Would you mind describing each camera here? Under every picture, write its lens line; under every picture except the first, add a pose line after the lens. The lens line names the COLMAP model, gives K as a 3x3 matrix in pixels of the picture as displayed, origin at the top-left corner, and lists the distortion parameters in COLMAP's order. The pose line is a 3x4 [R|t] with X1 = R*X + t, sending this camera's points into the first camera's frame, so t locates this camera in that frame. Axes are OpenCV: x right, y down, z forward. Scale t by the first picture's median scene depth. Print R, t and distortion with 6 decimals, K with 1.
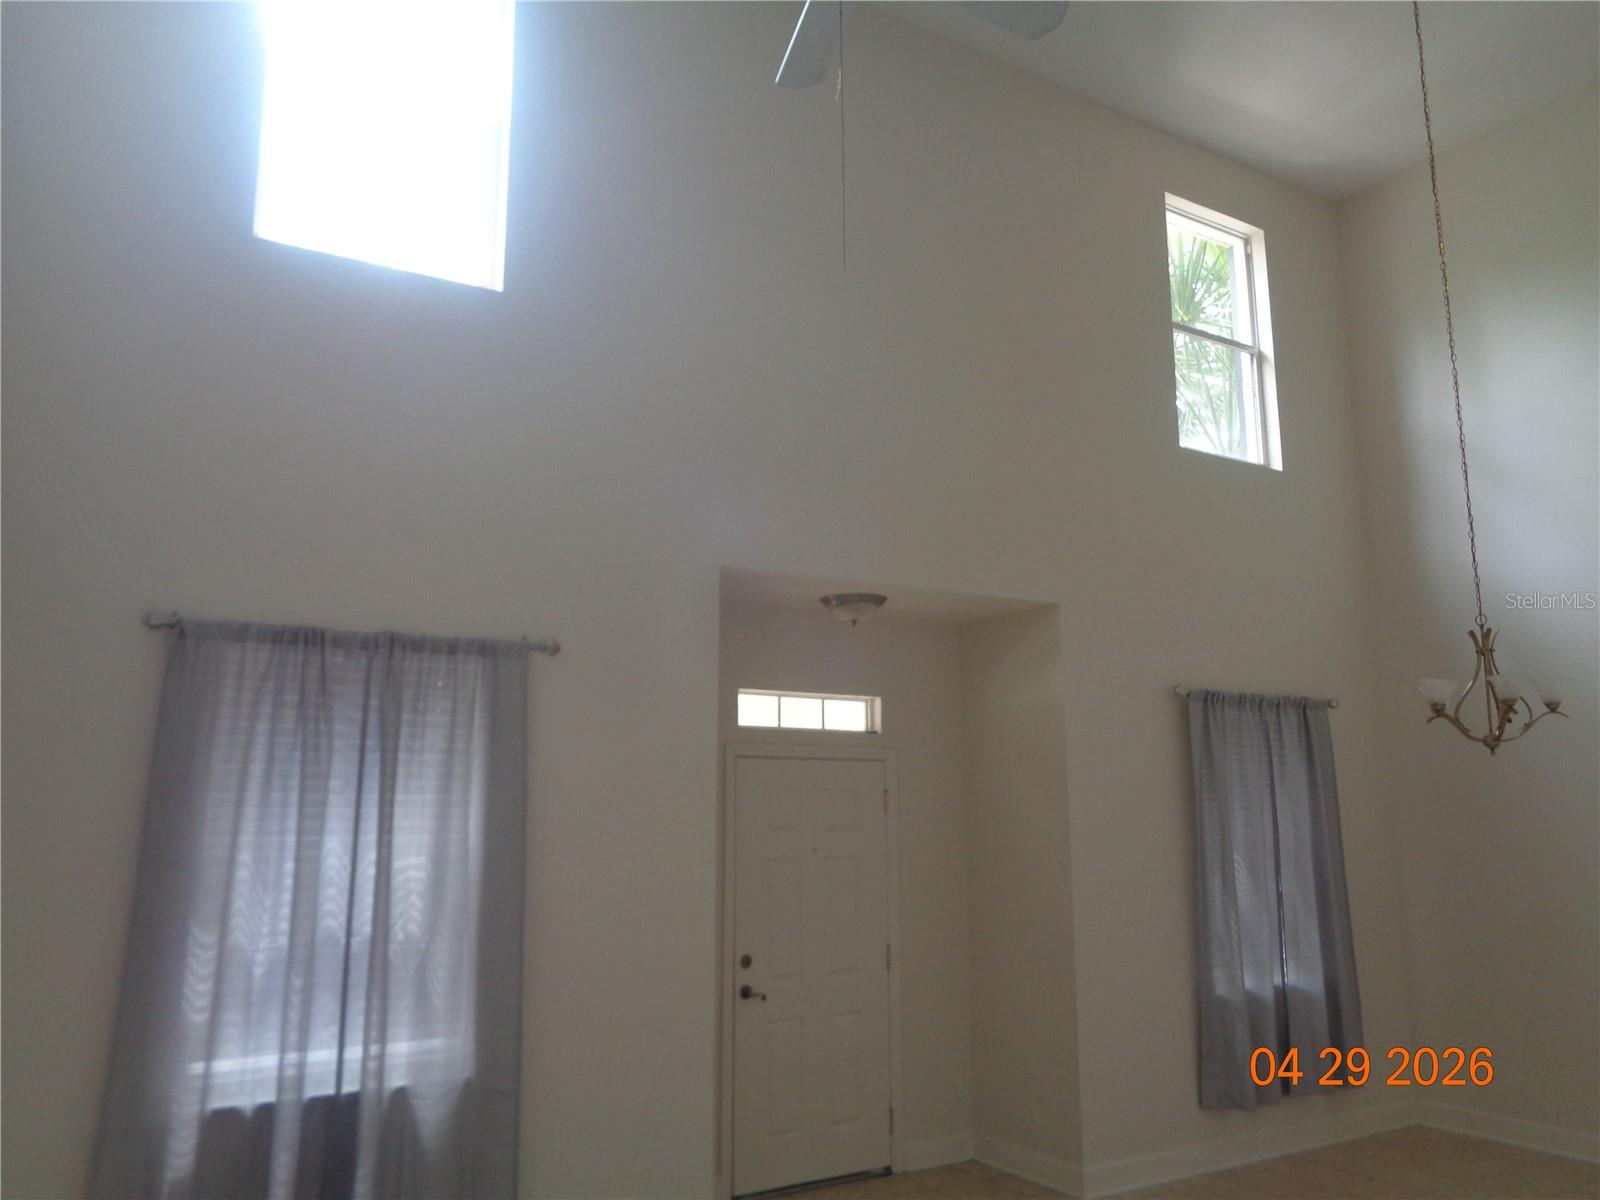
lens RADIAL K [[1207.4, 0, 796.7], [0, 1207.4, 603.1], [0, 0, 1]] dist [0.002634, 0.012800]
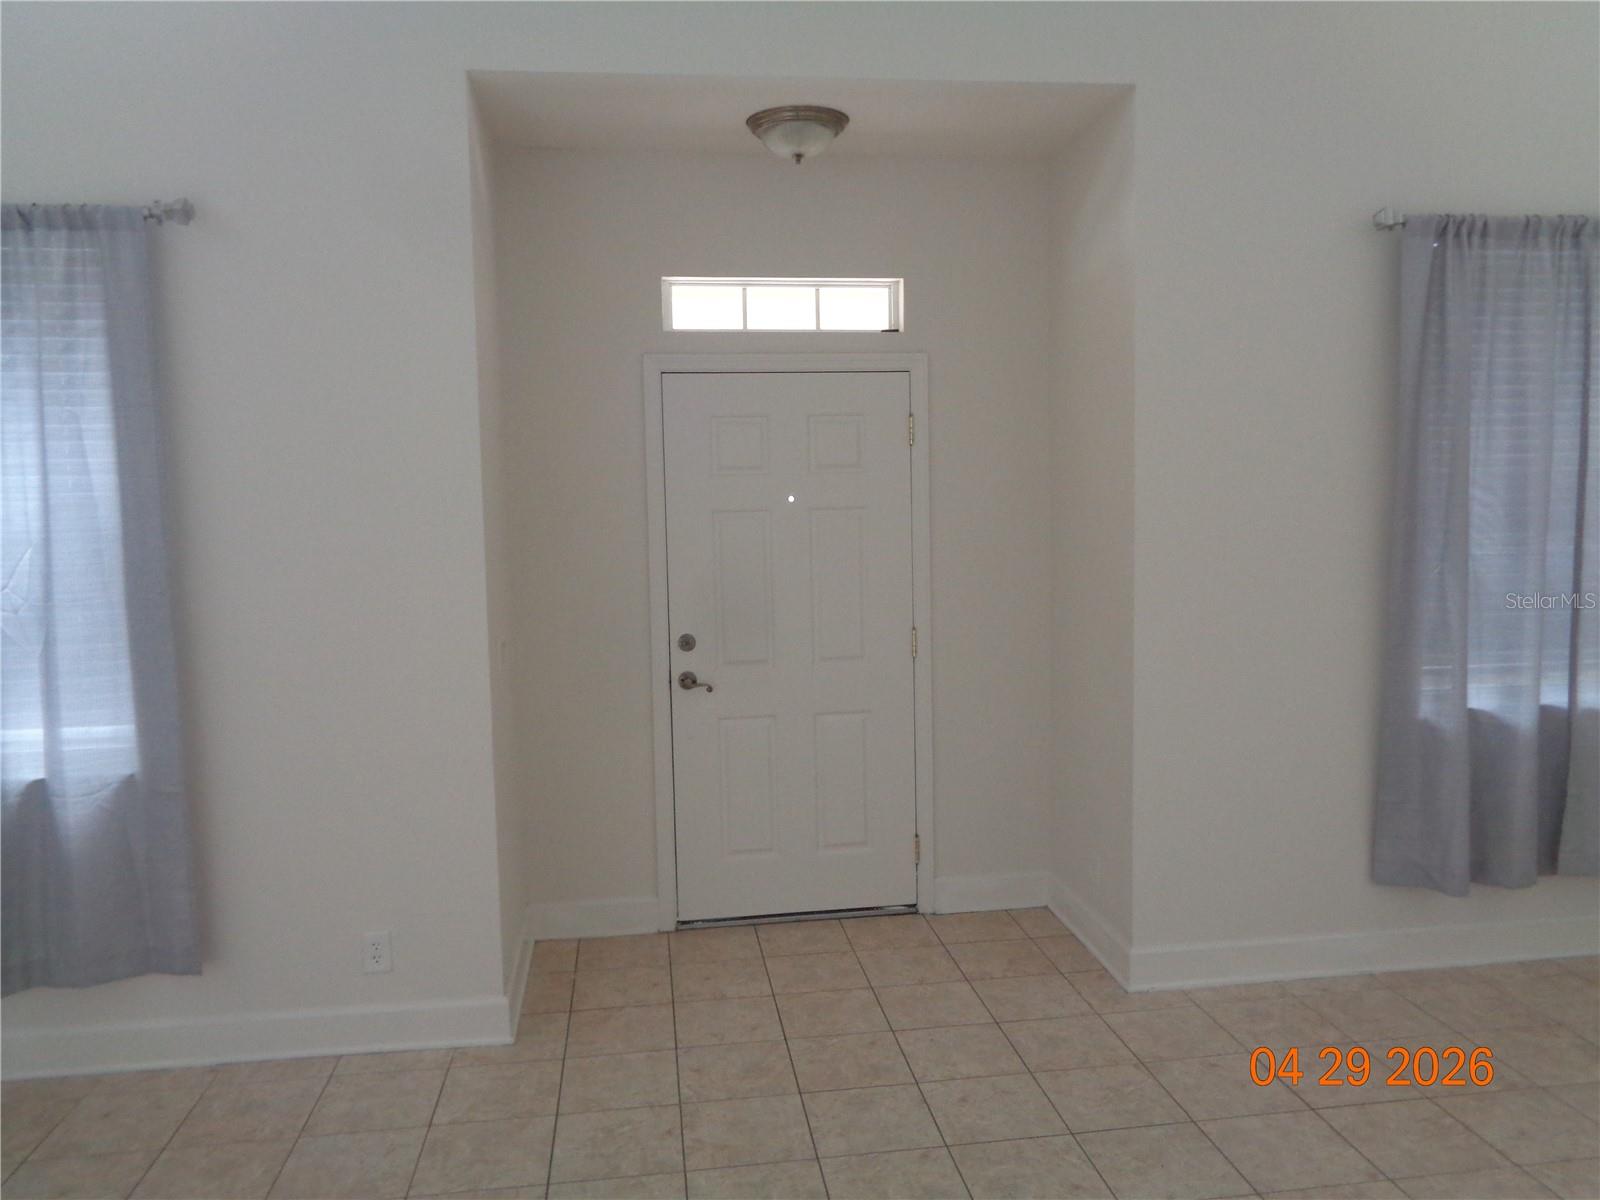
lens RADIAL K [[1207.4, 0, 805.6], [0, 1207.4, 594.2], [0, 0, 1]] dist [0.002634, 0.012800]
pose [[0.913459, 0.018504, -0.406510, 0.317664], [0.088589, 0.965964, 0.243036, 0.084530], [0.397171, -0.258015, 0.880729, 0.347752]]
